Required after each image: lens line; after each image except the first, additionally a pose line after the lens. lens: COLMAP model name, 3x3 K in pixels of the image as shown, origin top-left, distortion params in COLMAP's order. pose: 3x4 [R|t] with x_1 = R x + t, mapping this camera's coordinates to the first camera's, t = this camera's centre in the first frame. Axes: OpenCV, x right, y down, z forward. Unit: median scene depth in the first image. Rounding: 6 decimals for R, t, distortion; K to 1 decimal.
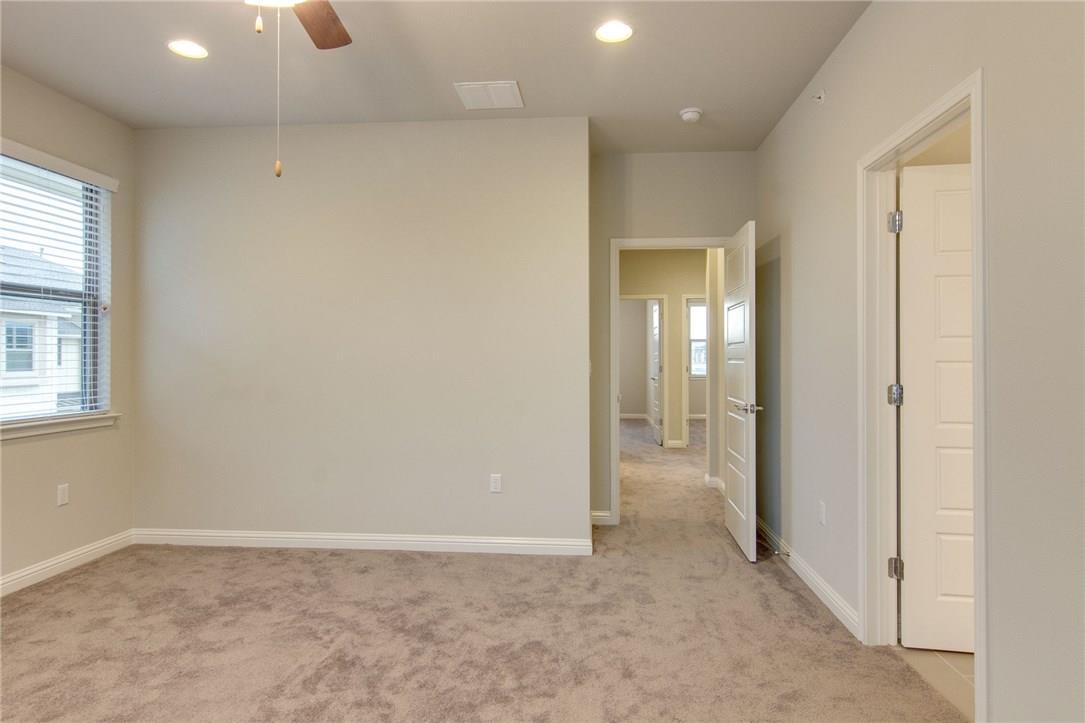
lens RADIAL K [[609.9, 0, 547.3], [0, 609.9, 358.2], [0, 0, 1]] dist [-0.000936, 0.003590]
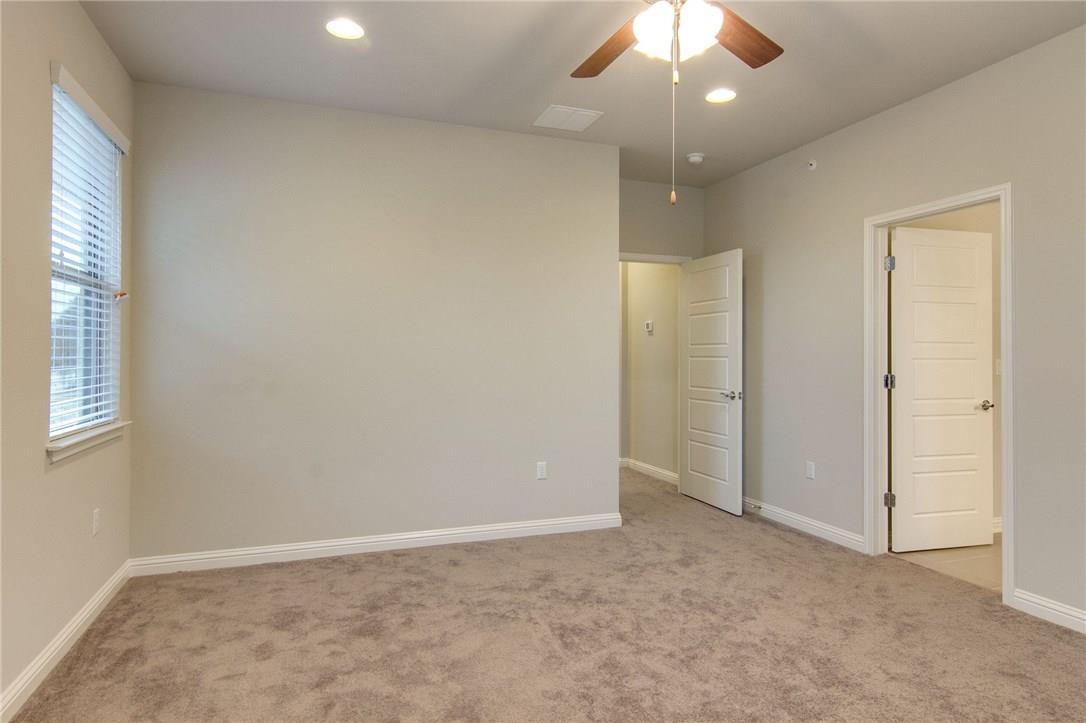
lens RADIAL K [[610.5, 0, 544.4], [0, 610.5, 357.3], [0, 0, 1]] dist [-0.000936, 0.003590]
pose [[0.909941, 0.000830, 0.414737, -0.693495], [-0.002184, 0.999994, 0.002791, -0.000258], [-0.414732, -0.003446, 0.909937, 0.009718]]
